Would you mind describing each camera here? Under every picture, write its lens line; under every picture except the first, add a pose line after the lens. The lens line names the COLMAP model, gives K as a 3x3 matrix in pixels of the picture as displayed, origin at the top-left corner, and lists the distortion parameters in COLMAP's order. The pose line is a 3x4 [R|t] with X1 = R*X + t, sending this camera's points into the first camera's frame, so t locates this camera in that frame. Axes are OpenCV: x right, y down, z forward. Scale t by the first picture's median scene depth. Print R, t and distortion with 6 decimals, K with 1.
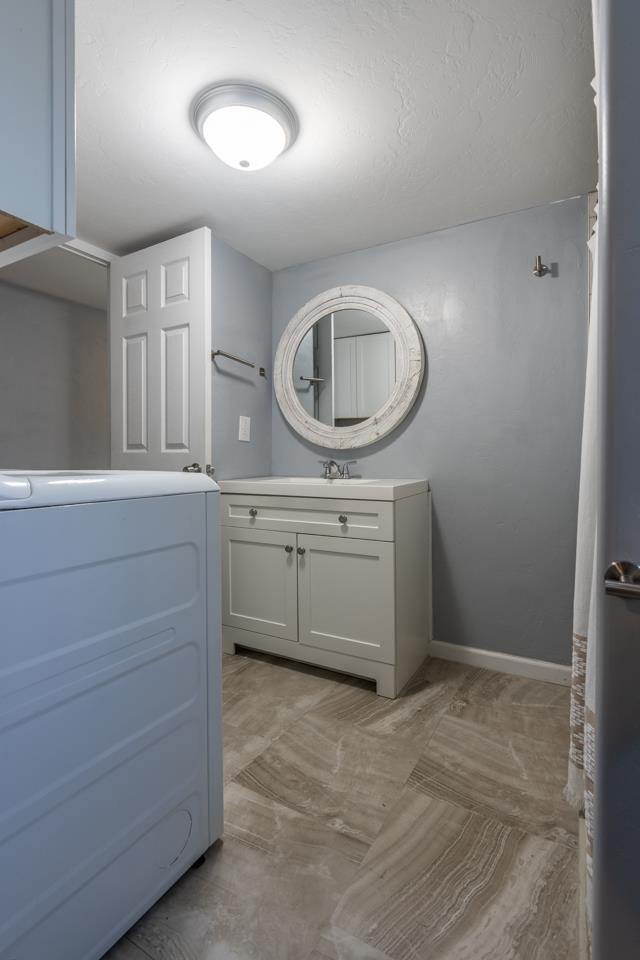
lens RADIAL K [[442.9, 0, 319.2], [0, 442.9, 440.8], [0, 0, 1]] dist [-0.003452, -0.000952]
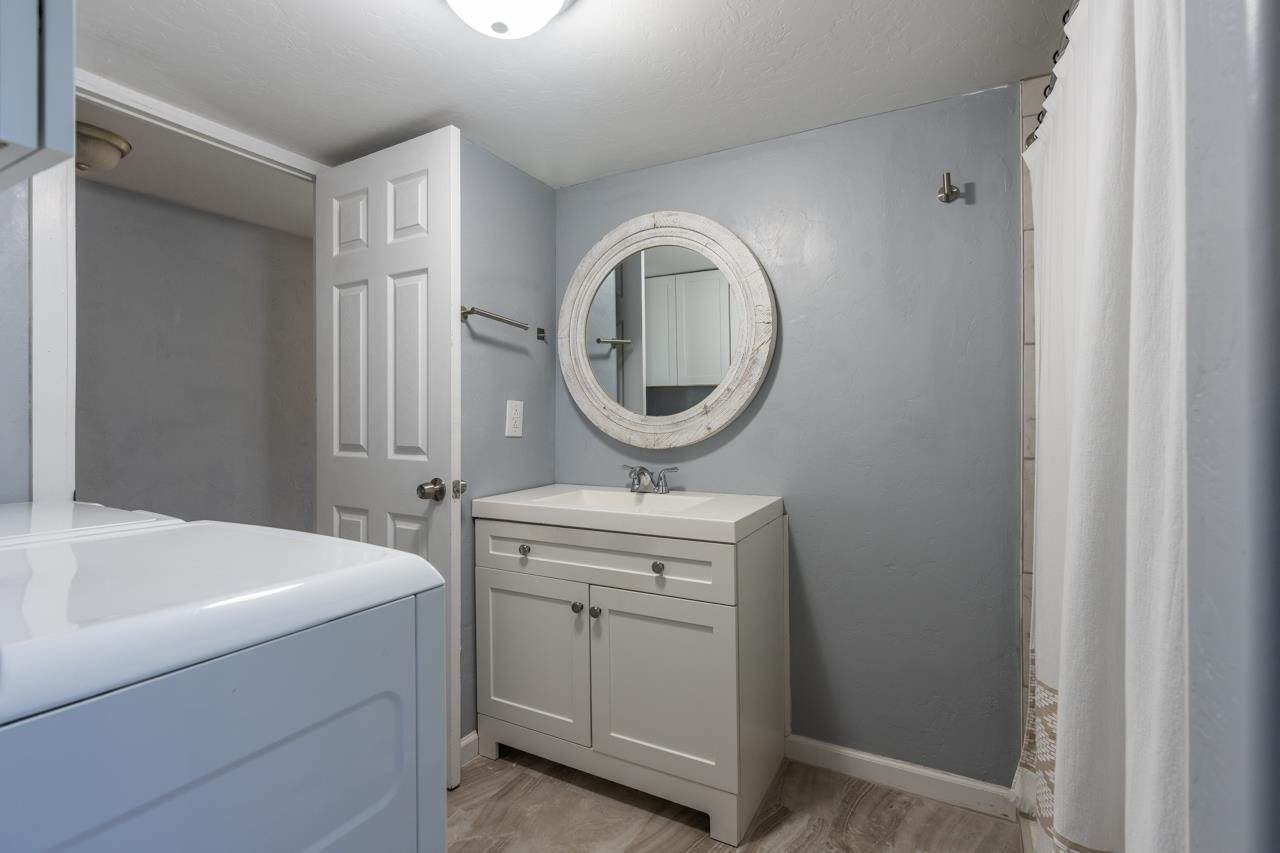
lens RADIAL K [[590.5, 0, 640.1], [0, 590.5, 401.5], [0, 0, 1]] dist [-0.003452, -0.000952]
pose [[0.999728, -0.002290, 0.023215, 0.005644], [0.002544, 0.999937, -0.010908, -0.050806], [-0.023188, 0.010964, 0.999671, 0.097059]]
